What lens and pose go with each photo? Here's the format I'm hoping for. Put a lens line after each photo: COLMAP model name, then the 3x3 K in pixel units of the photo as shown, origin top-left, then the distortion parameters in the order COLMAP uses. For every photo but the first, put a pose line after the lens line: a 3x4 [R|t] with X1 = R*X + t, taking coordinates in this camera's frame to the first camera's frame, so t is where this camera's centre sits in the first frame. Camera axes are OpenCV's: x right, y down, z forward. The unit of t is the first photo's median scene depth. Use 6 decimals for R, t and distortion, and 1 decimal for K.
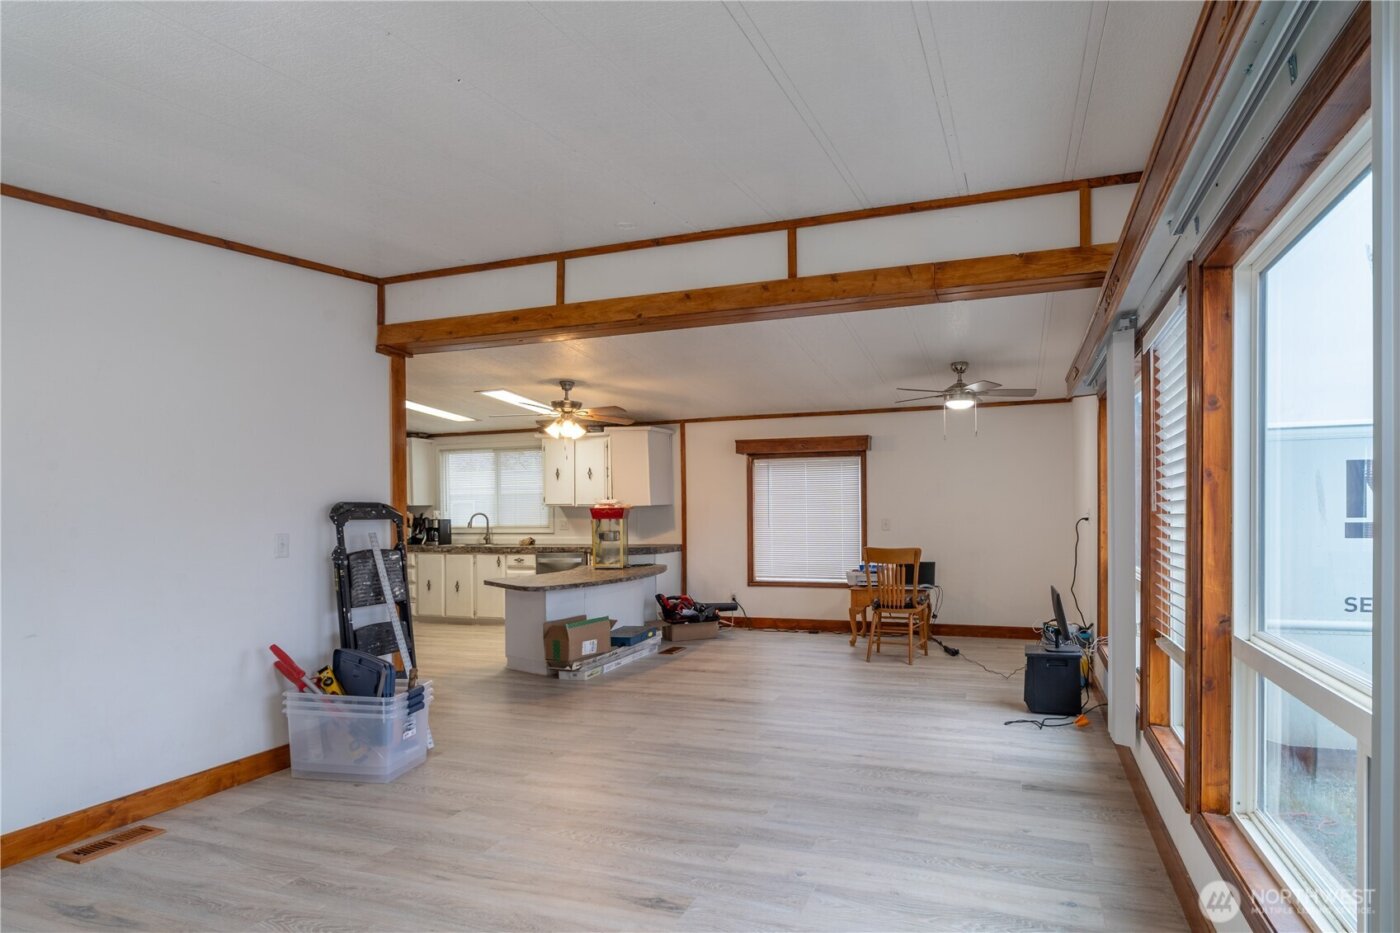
lens RADIAL K [[758.8, 0, 781.8], [0, 758.8, 518.6], [0, 0, 1]] dist [-0.002408, -0.000126]
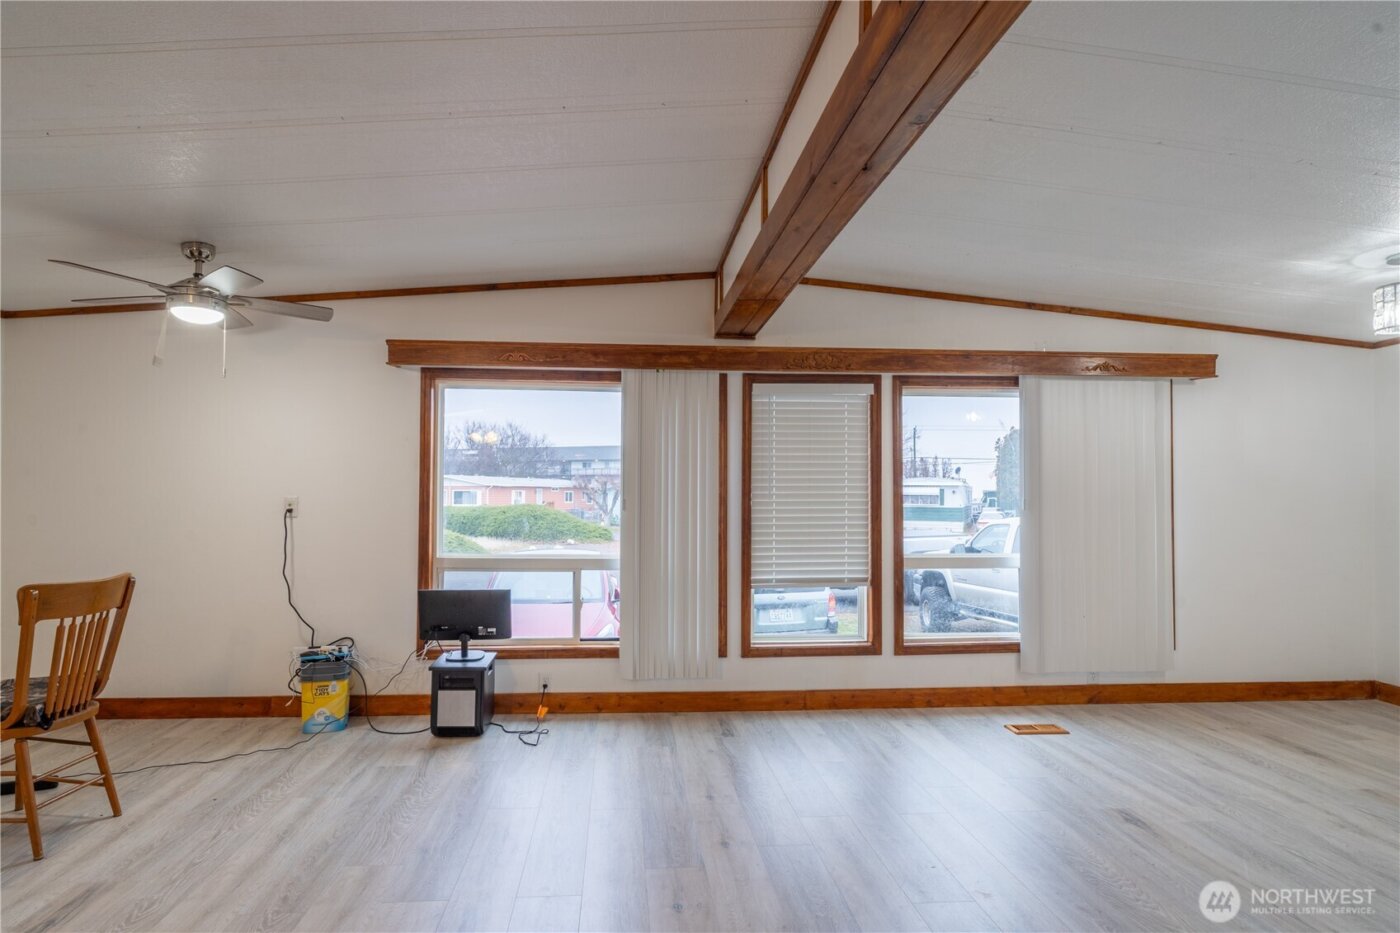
lens RADIAL K [[733.0, 0, 671.3], [0, 733.0, 479.1], [0, 0, 1]] dist [-0.001850, 0.000452]
pose [[-0.359687, 0.030571, 0.932572, -0.597740], [0.009259, 0.999531, -0.029194, -0.008041], [-0.933027, -0.001866, -0.359801, 1.250394]]
